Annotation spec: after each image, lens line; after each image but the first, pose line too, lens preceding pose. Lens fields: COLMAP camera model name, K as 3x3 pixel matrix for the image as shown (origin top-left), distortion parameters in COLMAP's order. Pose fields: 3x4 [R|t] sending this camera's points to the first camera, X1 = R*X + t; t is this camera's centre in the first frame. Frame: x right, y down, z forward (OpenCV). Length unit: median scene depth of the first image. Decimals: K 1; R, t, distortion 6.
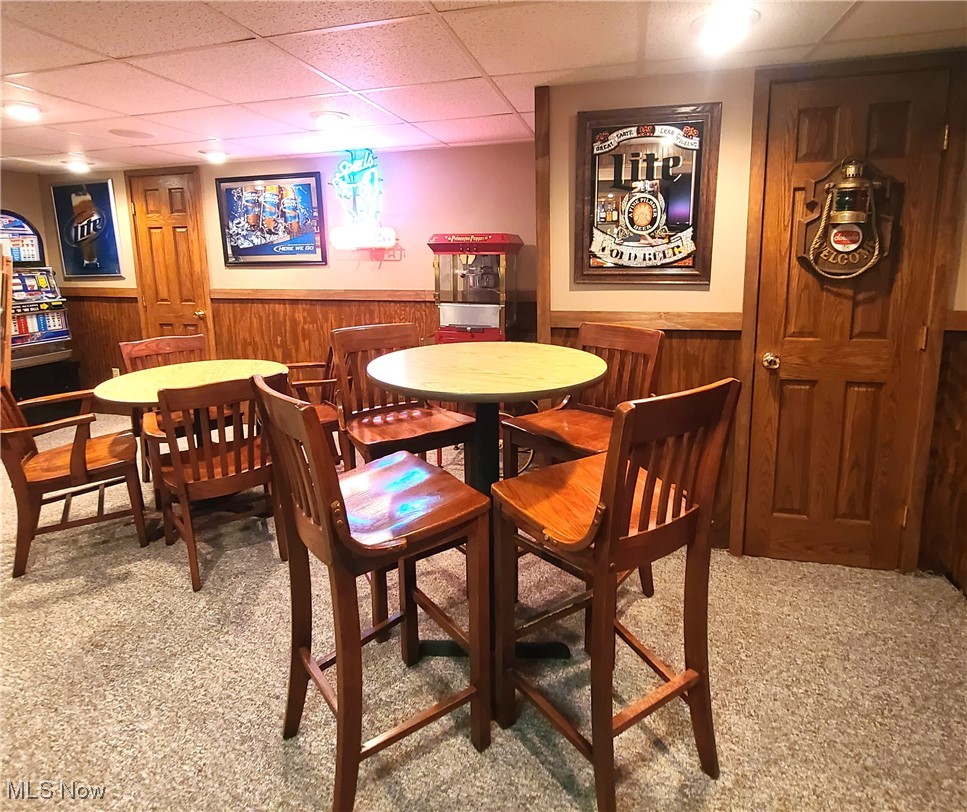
lens RADIAL K [[527.2, 0, 484.2], [0, 527.2, 334.7], [0, 0, 1]] dist [-0.000923, -0.001985]
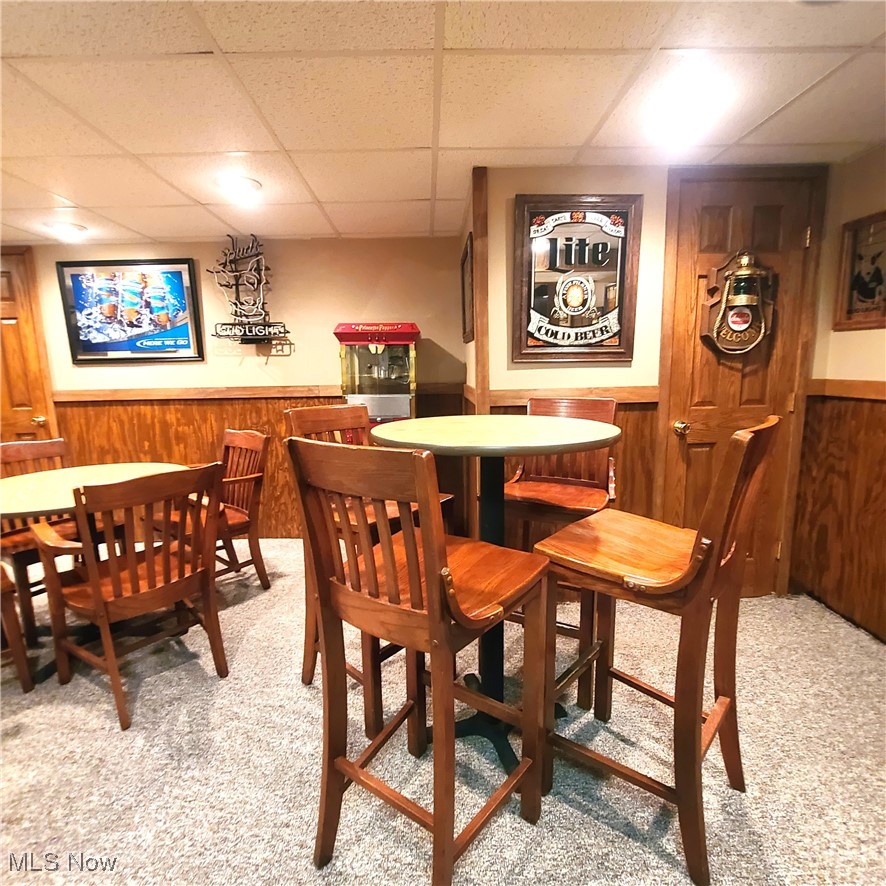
lens RADIAL K [[486.5, 0, 444.8], [0, 486.5, 445.8], [0, 0, 1]] dist [-0.001976, -0.001693]
pose [[0.961974, -0.048931, 0.268721, -0.237874], [0.048368, 0.998792, 0.008721, 0.055193], [-0.268823, 0.004608, 0.963179, 0.119886]]
